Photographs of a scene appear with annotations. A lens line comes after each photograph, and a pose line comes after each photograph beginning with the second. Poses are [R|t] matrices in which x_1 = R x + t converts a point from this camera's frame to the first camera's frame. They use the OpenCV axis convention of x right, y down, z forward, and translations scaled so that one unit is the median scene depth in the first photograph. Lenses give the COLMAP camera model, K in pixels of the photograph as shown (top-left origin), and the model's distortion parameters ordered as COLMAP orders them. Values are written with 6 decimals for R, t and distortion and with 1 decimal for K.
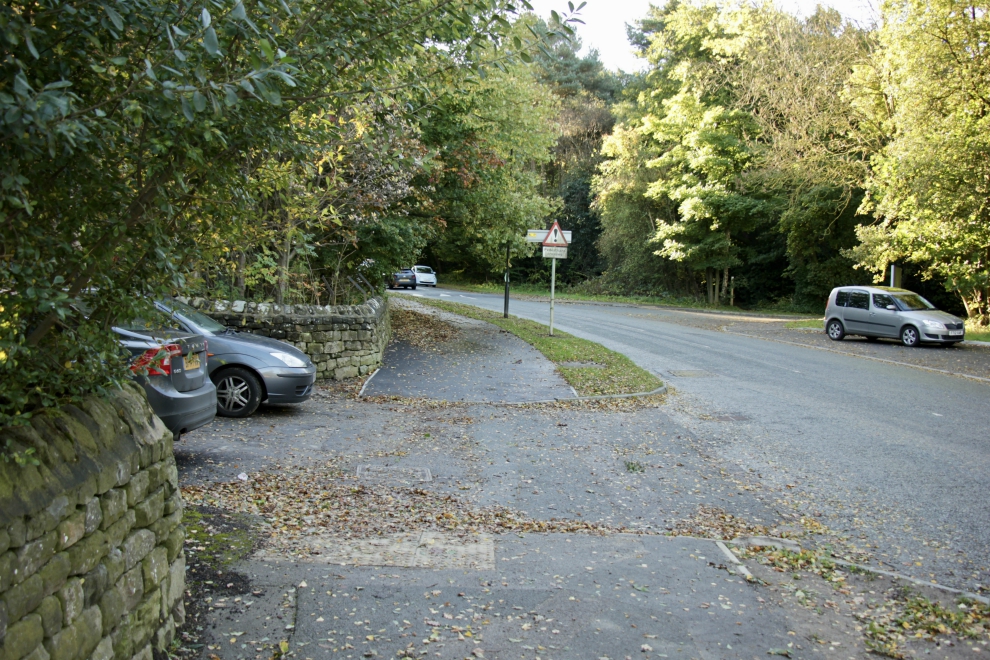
lens RADIAL K [[1105.4, 0, 495.3], [0, 1105.4, 329.7], [0, 0, 1]] dist [-0.012258, 0.000000]
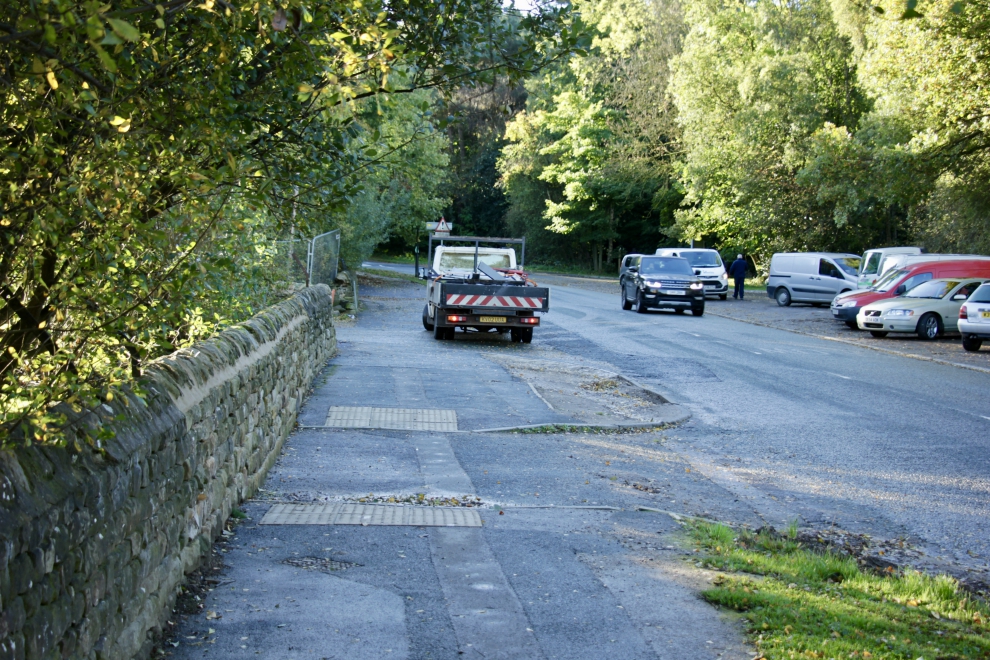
lens RADIAL K [[1615.2, 0, 494.9], [0, 1615.2, 329.0], [0, 0, 1]] dist [-0.020305, 0.000000]
pose [[0.998813, -0.008624, 0.047931, 0.006090], [0.008495, 0.999960, 0.002884, 0.033287], [-0.047954, -0.002473, 0.998846, -0.719946]]
